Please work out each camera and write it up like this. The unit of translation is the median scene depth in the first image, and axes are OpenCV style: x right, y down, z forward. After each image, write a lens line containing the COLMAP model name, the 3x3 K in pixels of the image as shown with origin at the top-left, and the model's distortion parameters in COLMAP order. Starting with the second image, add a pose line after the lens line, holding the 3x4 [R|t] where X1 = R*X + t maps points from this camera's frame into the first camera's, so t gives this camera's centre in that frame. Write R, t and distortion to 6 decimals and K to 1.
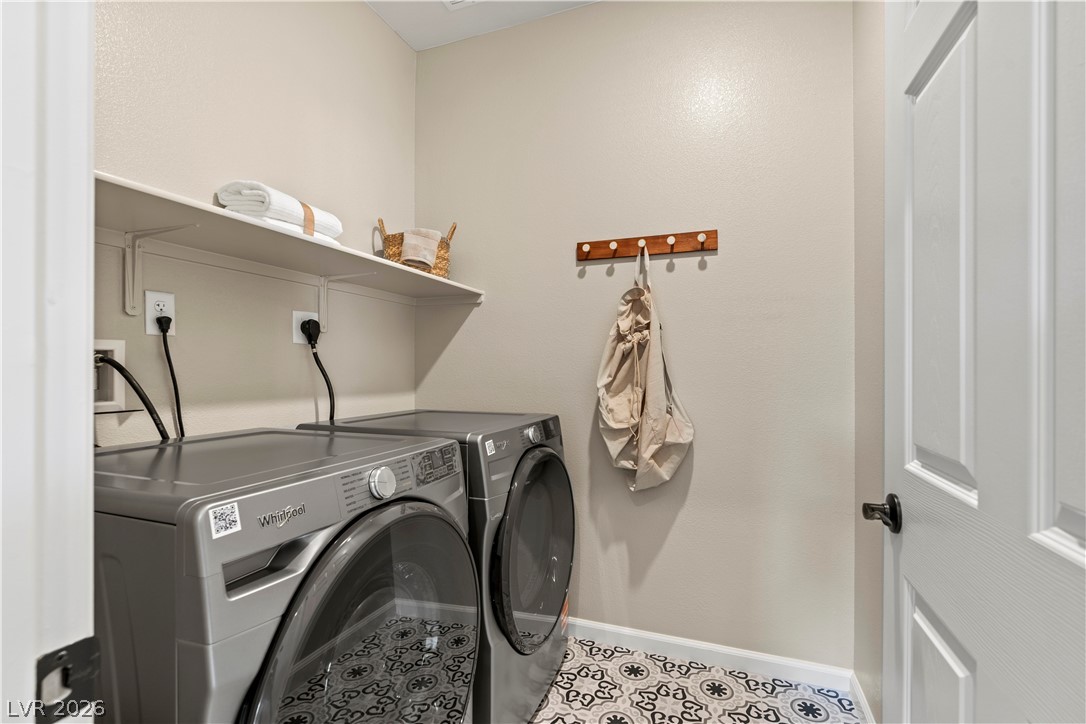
lens RADIAL K [[490.8, 0, 547.7], [0, 490.8, 363.4], [0, 0, 1]] dist [-0.009863, 0.003628]
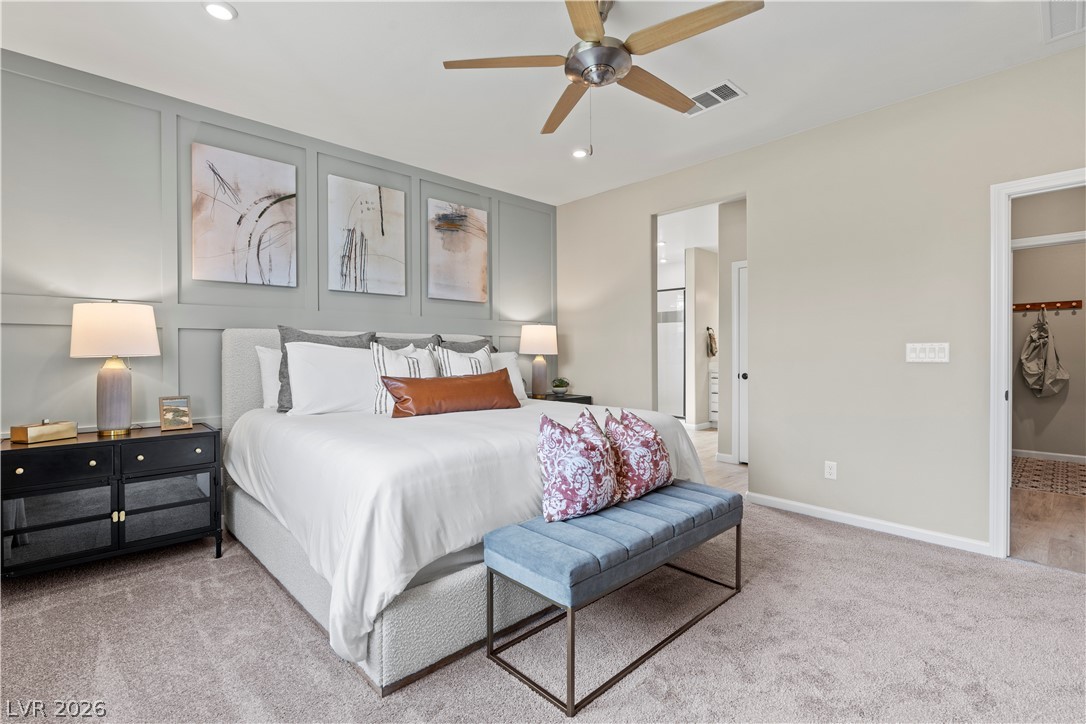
lens RADIAL K [[490.8, 0, 573.1], [0, 490.8, 353.2], [0, 0, 1]] dist [-0.009863, 0.003628]
pose [[0.905648, 0.006757, -0.423976, -1.017985], [-0.004232, 0.999967, 0.006898, 0.008179], [0.424009, -0.004453, 0.905647, -2.539178]]
